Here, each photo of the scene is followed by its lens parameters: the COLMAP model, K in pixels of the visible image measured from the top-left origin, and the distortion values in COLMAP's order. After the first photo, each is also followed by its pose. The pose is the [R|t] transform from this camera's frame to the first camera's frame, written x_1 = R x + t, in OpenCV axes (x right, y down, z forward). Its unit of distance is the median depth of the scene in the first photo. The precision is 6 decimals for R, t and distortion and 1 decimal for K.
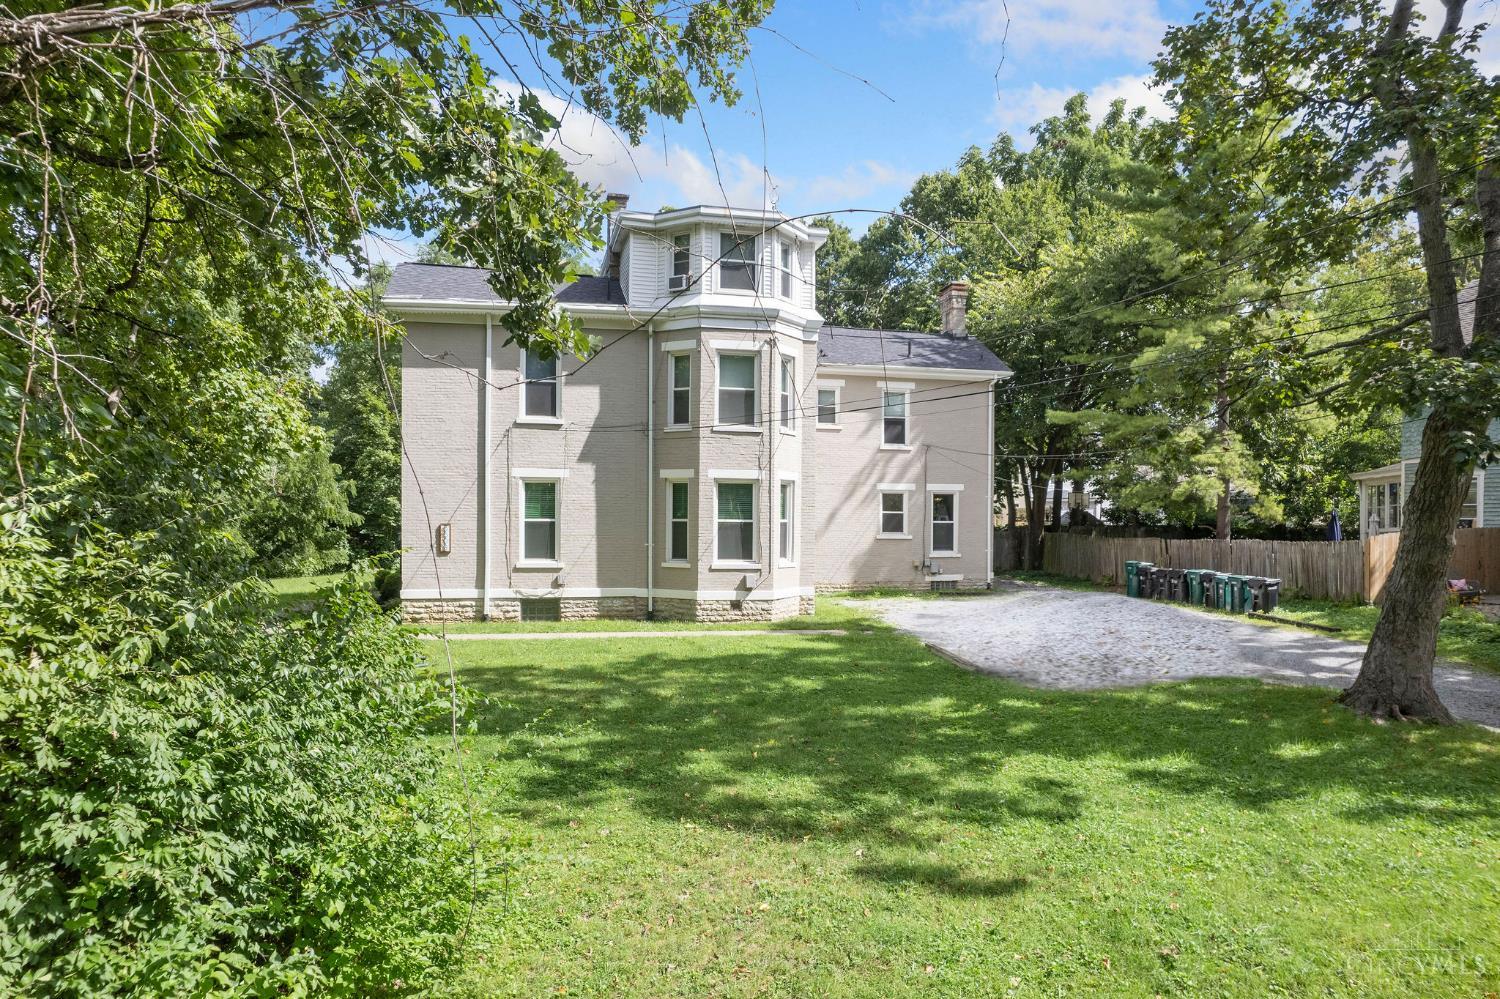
lens RADIAL K [[967.2, 0, 746.0], [0, 967.2, 495.4], [0, 0, 1]] dist [-0.043883, 0.021355]
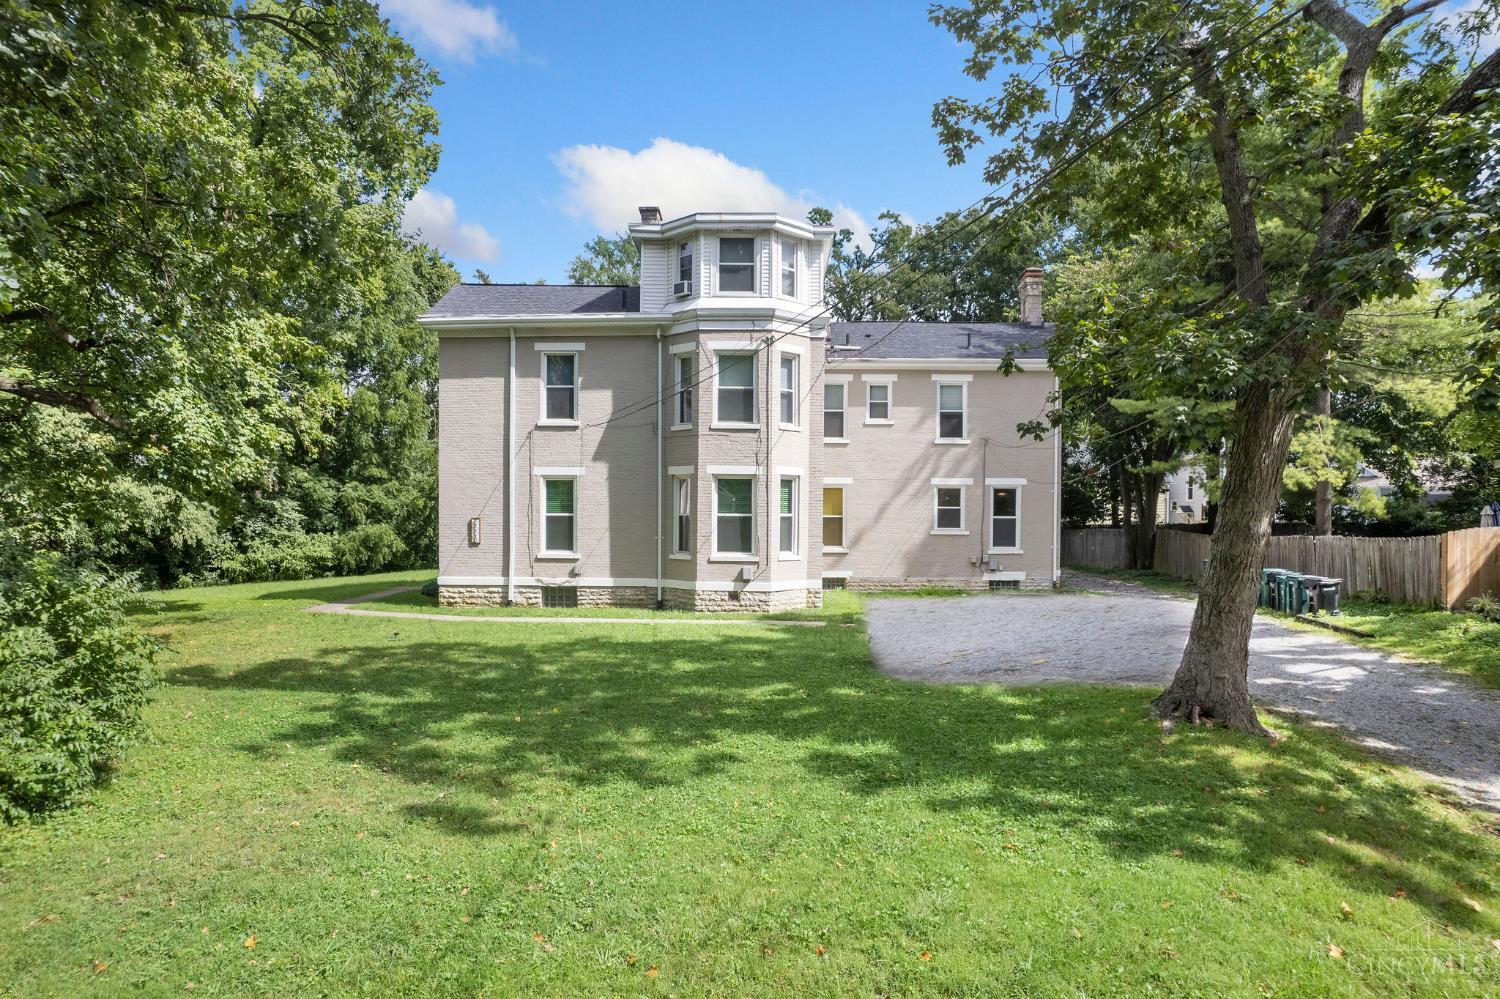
lens RADIAL K [[967.2, 0, 743.2], [0, 967.2, 502.5], [0, 0, 1]] dist [-0.043883, 0.021355]
pose [[0.968839, -0.005382, -0.247633, 0.255027], [0.006812, 0.999965, 0.004919, 0.007967], [0.247598, -0.006453, 0.968841, -0.002157]]
